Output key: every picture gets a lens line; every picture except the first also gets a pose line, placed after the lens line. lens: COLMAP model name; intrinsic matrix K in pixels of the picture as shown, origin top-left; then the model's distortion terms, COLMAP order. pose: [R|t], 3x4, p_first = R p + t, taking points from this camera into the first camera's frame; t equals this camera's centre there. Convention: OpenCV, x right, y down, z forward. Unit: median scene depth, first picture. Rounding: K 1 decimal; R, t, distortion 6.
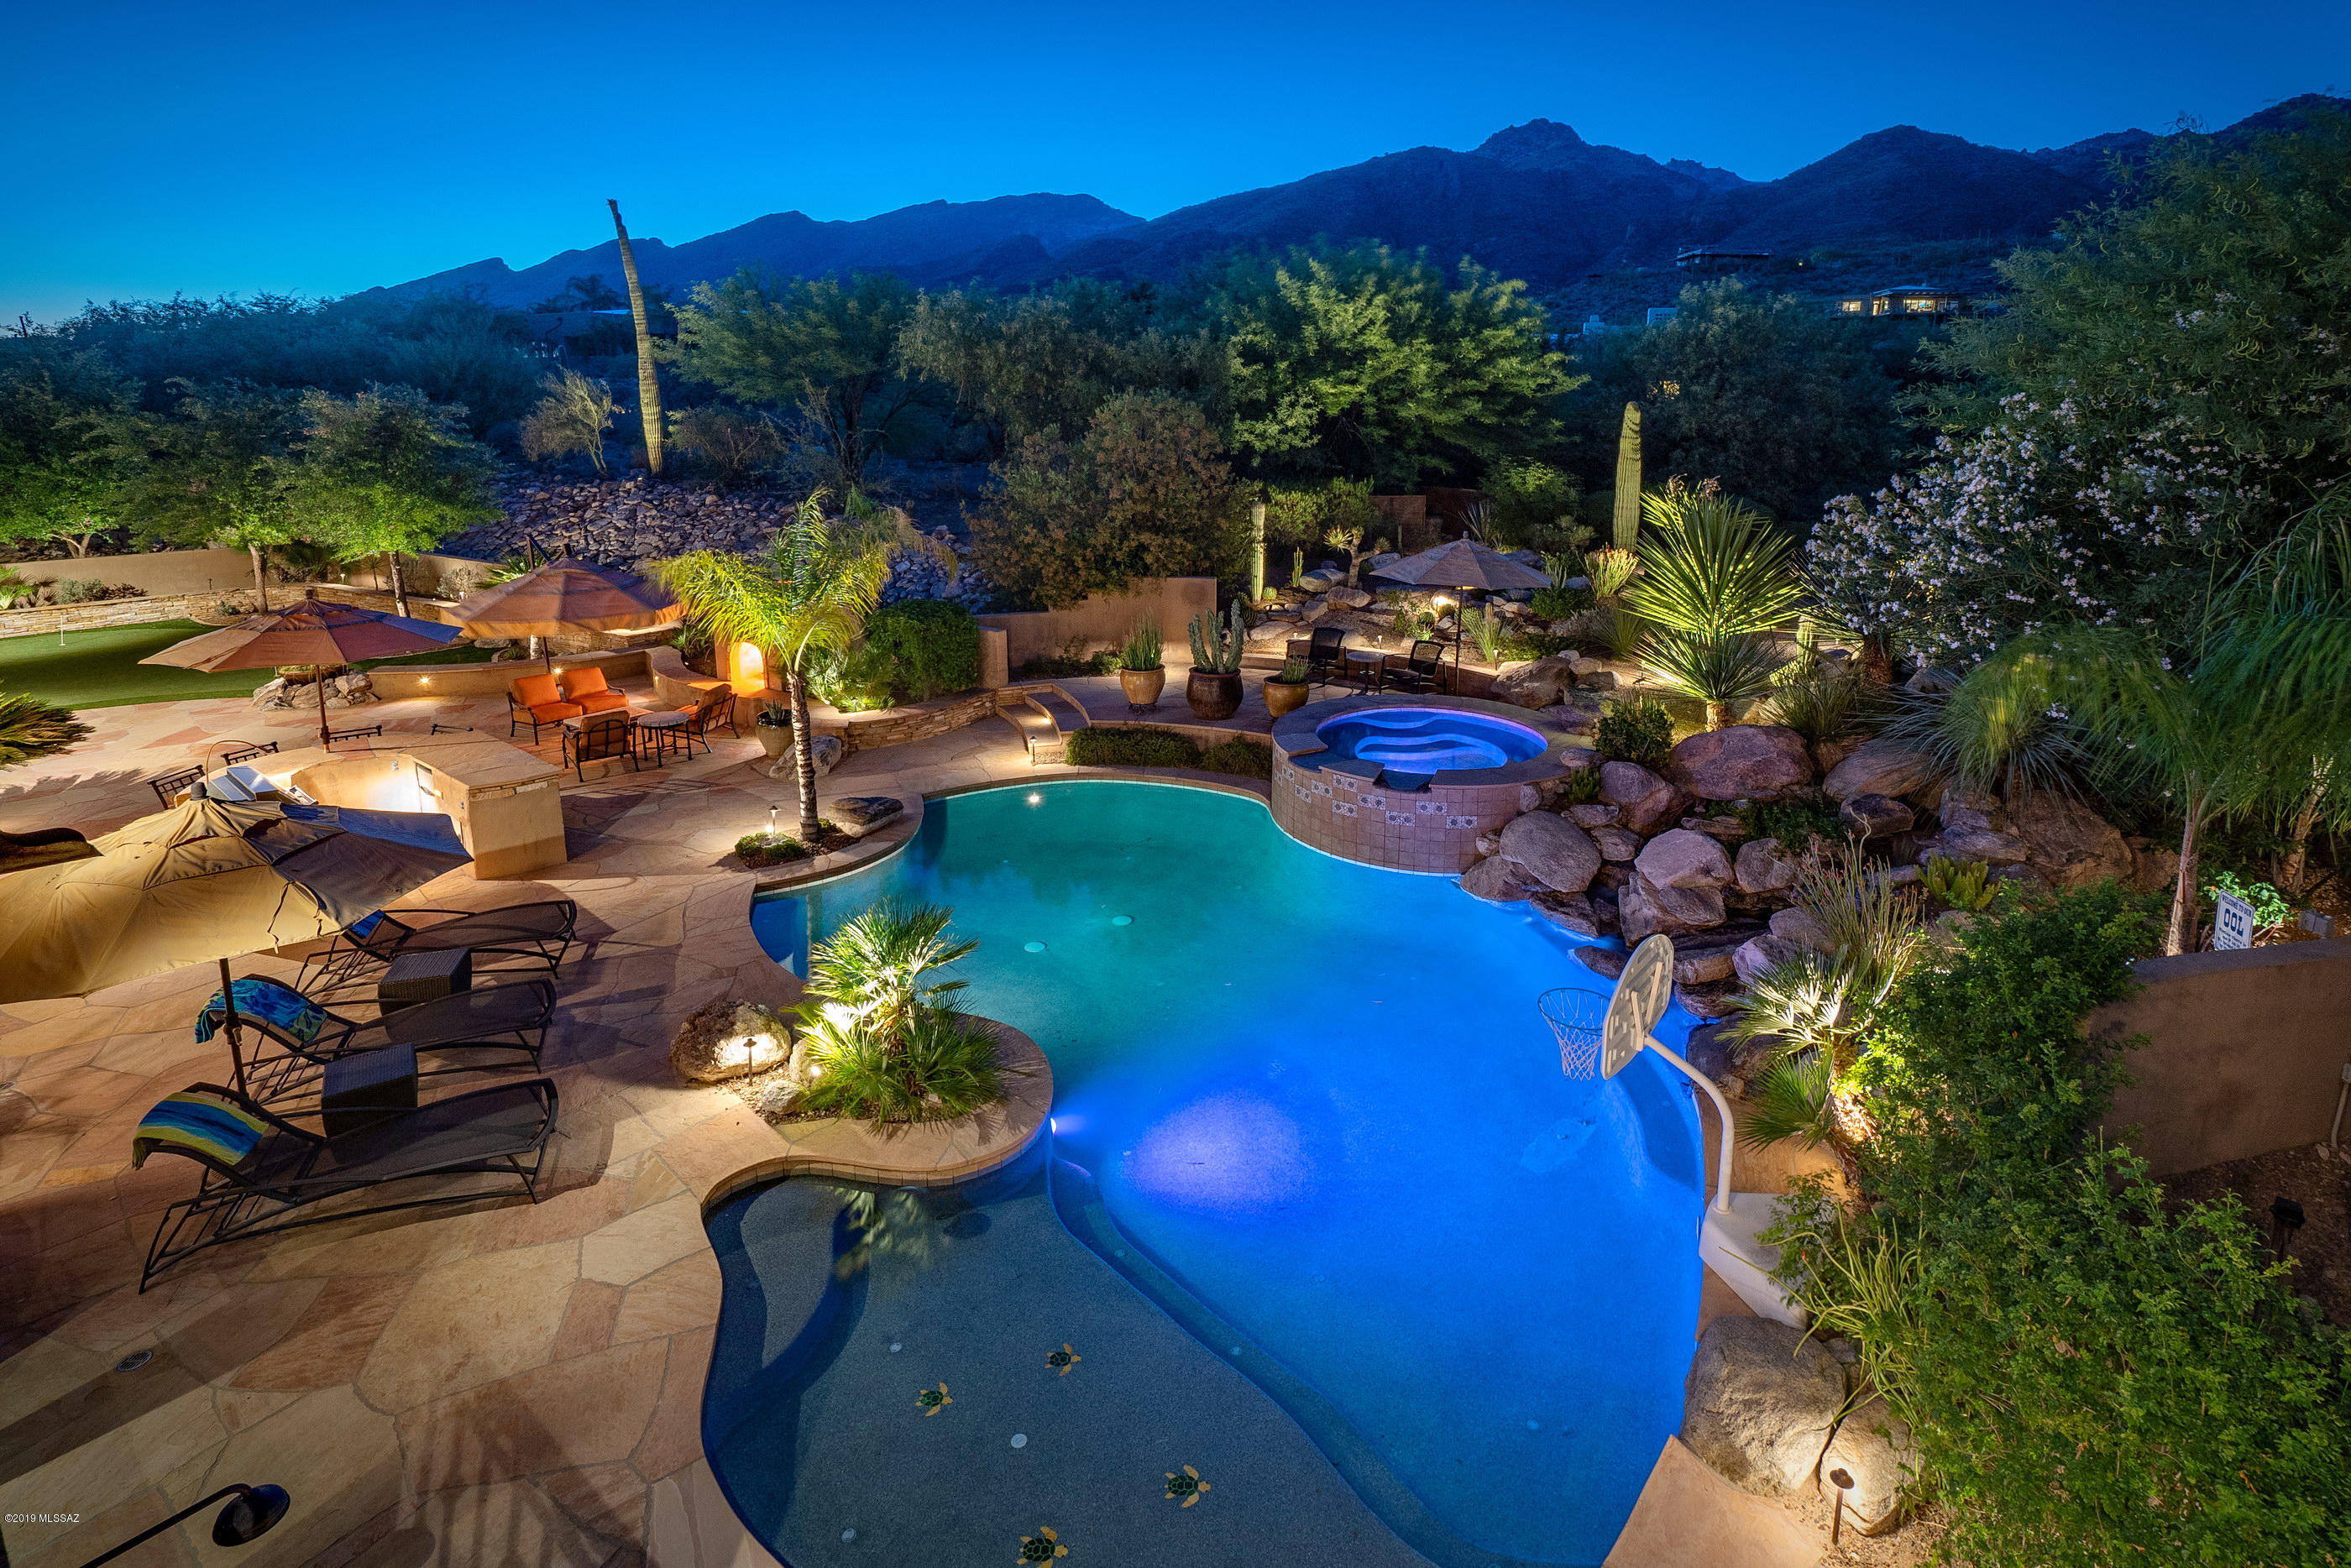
lens RADIAL K [[972.9, 0, 1175.5], [0, 972.9, 784.0], [0, 0, 1]] dist [-0.001857, -0.000274]
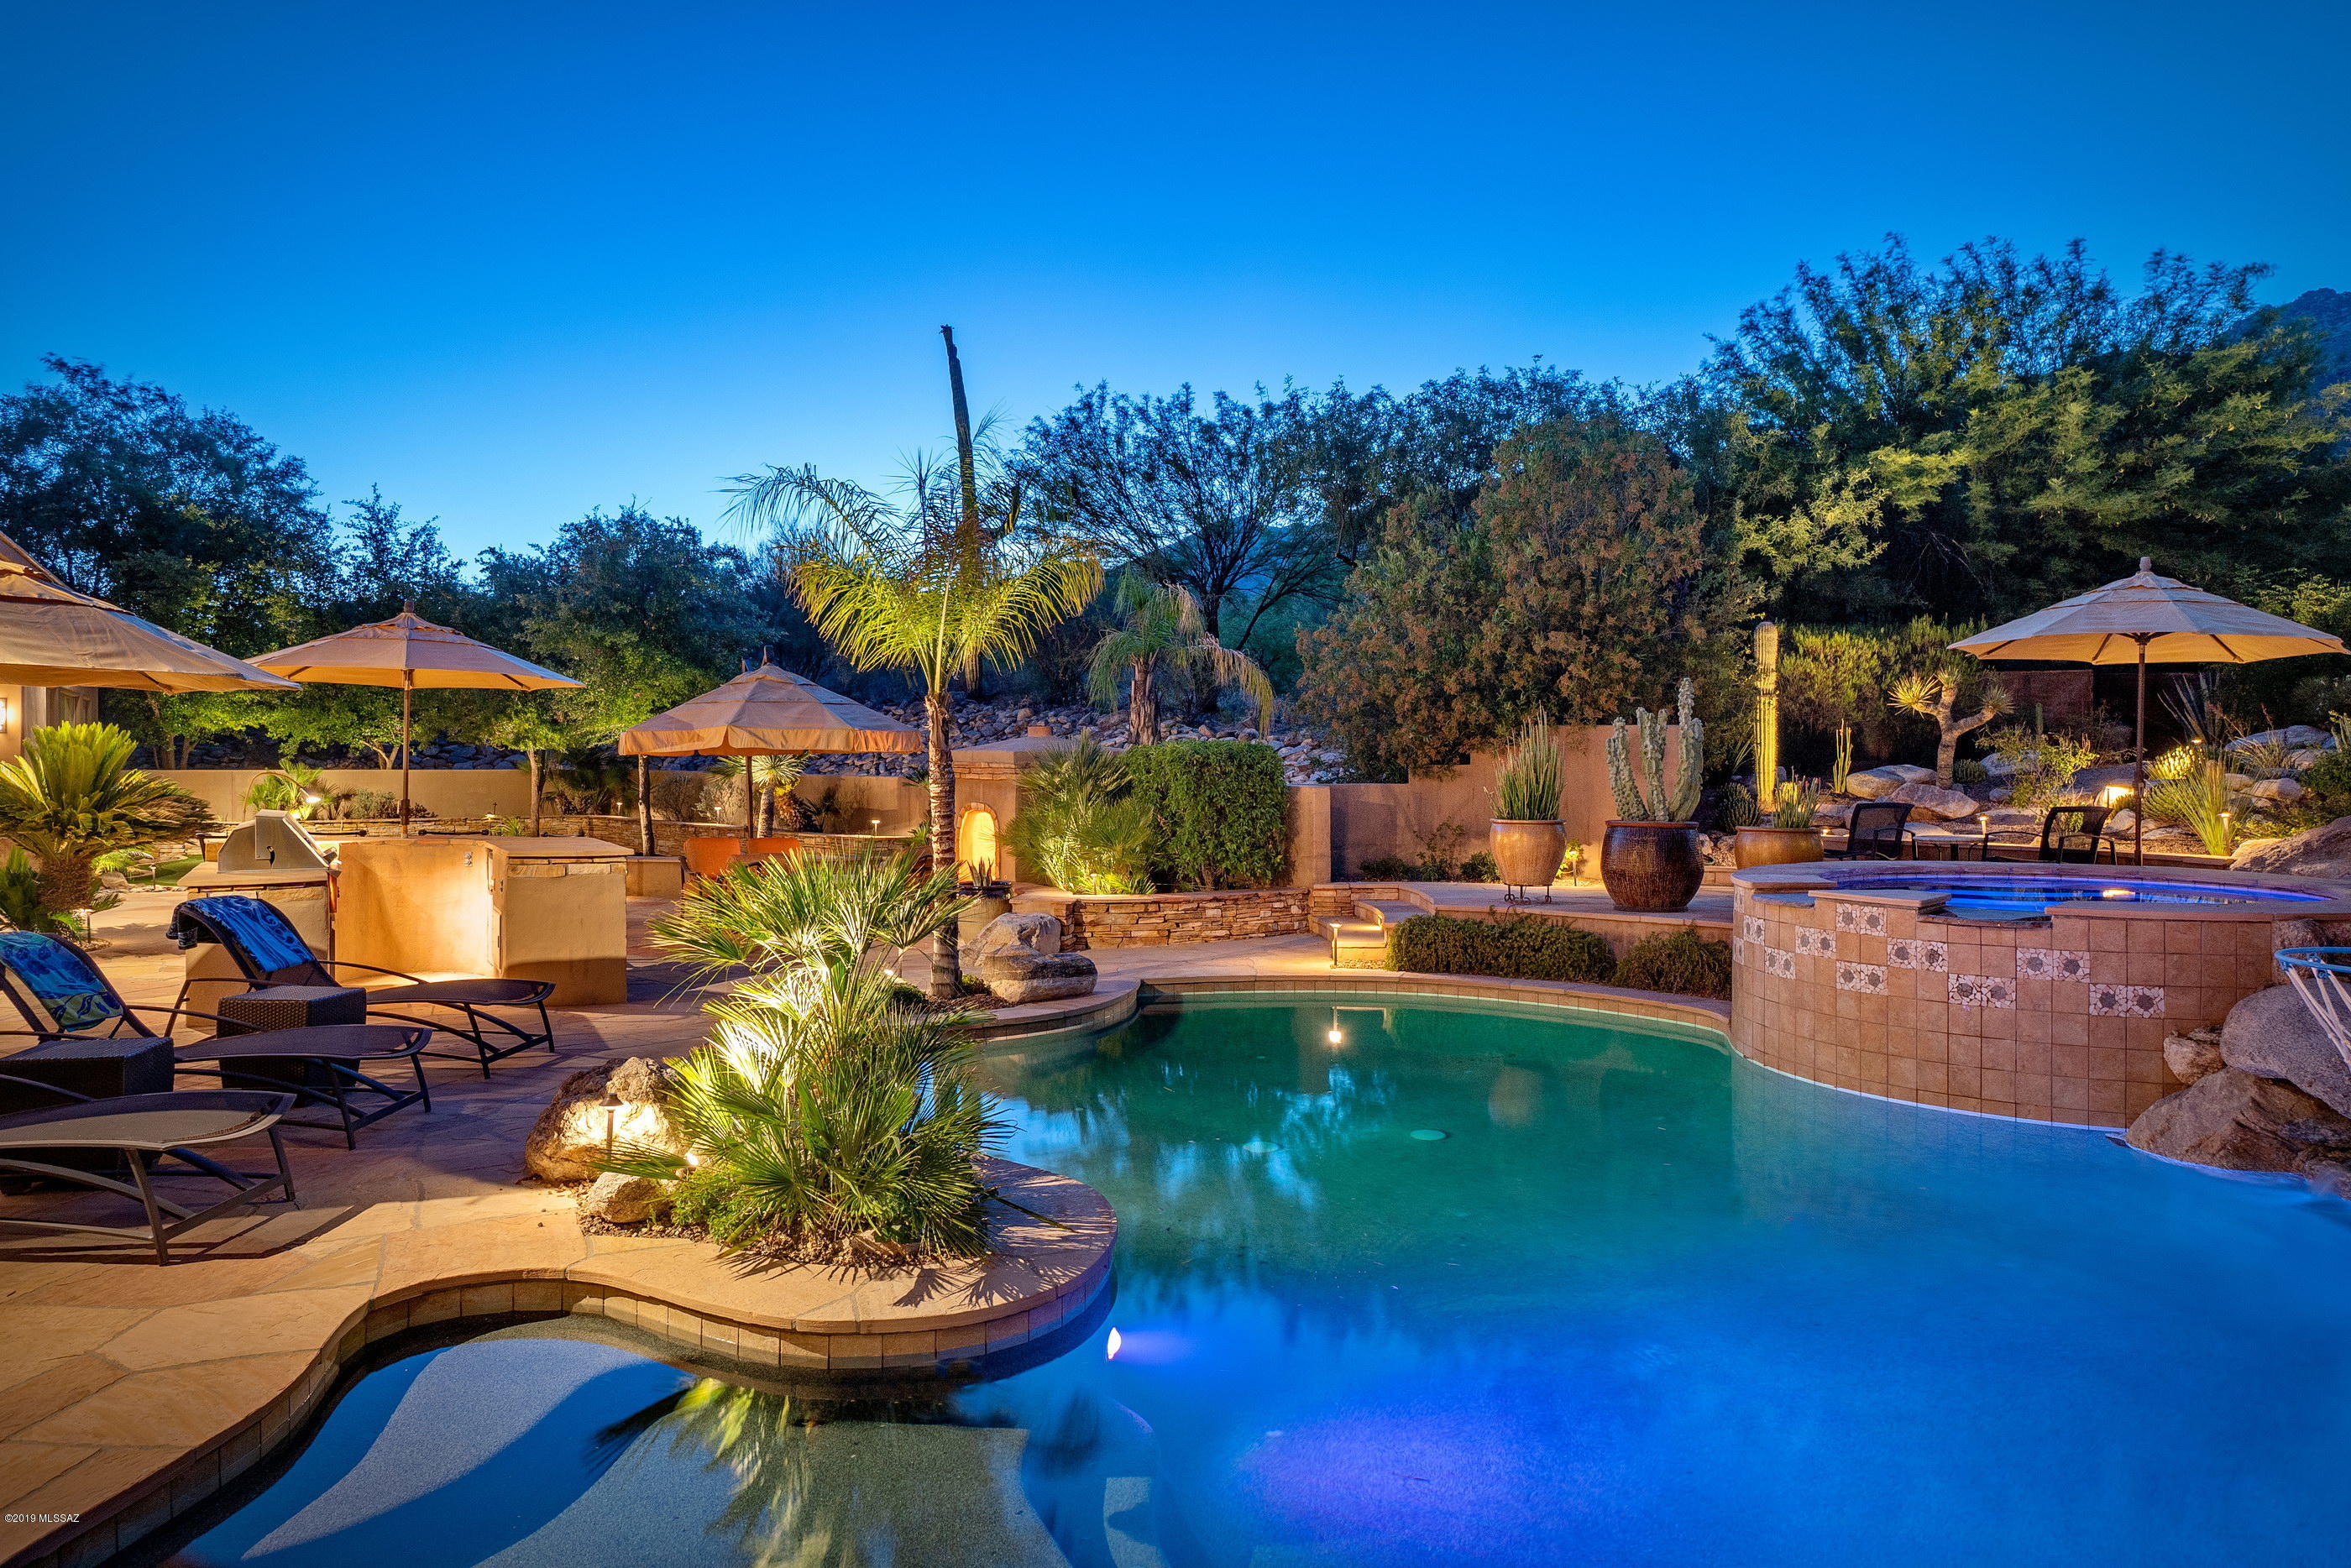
lens RADIAL K [[1451.3, 0, 1163.5], [0, 1451.3, 793.1], [0, 0, 1]] dist [0.000825, 0.000143]
pose [[0.943801, 0.051368, -0.326499, 0.032359], [-0.128273, 0.967346, -0.218603, 0.063126], [0.304609, 0.248199, 0.919571, 0.077543]]
